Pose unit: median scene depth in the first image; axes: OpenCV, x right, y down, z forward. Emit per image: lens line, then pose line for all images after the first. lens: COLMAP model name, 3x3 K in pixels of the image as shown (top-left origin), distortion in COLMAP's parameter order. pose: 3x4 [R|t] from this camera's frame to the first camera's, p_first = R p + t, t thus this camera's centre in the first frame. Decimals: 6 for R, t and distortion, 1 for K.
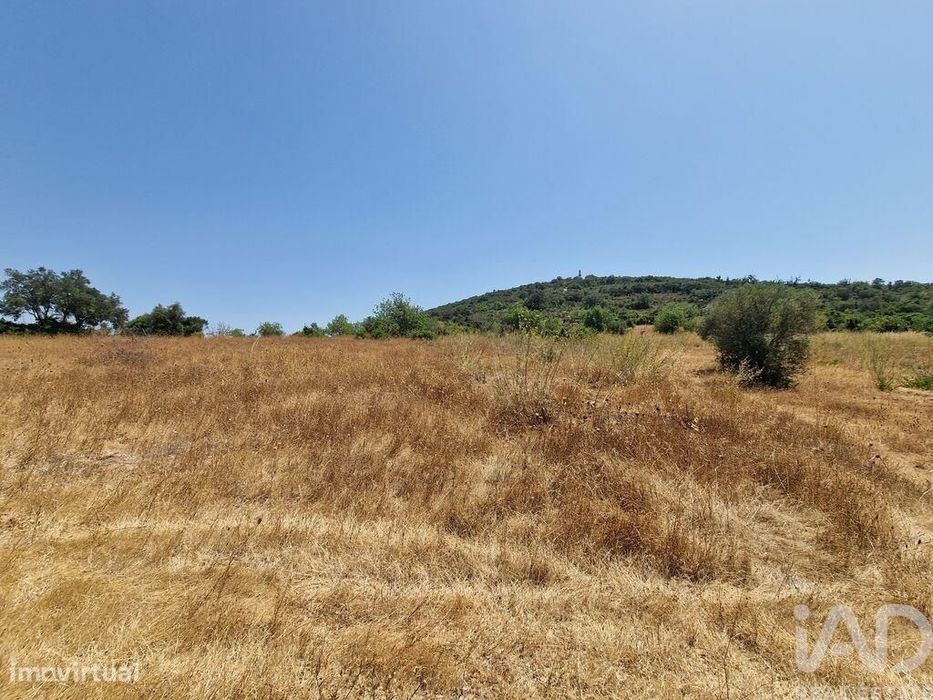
lens RADIAL K [[383.0, 0, 464.0], [0, 383.0, 350.3], [0, 0, 1]] dist [0.002429, -0.002963]
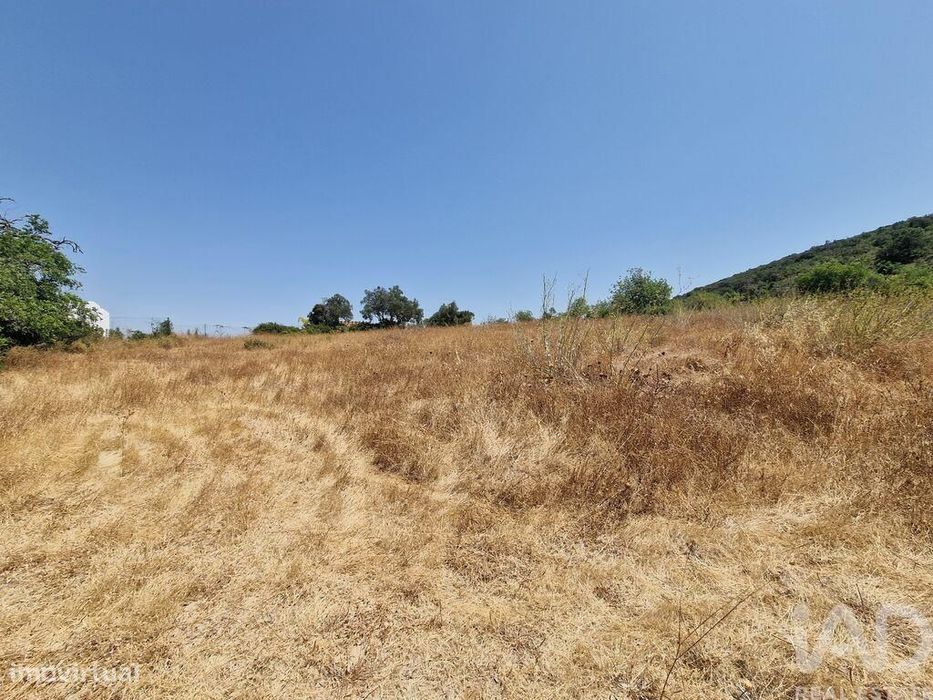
lens RADIAL K [[383.0, 0, 464.0], [0, 383.0, 350.3], [0, 0, 1]] dist [0.002429, -0.002963]
pose [[0.768421, -0.012271, -0.639827, 0.111357], [0.038960, 0.998859, 0.027633, 0.008731], [0.638757, -0.046161, 0.768022, 0.009828]]
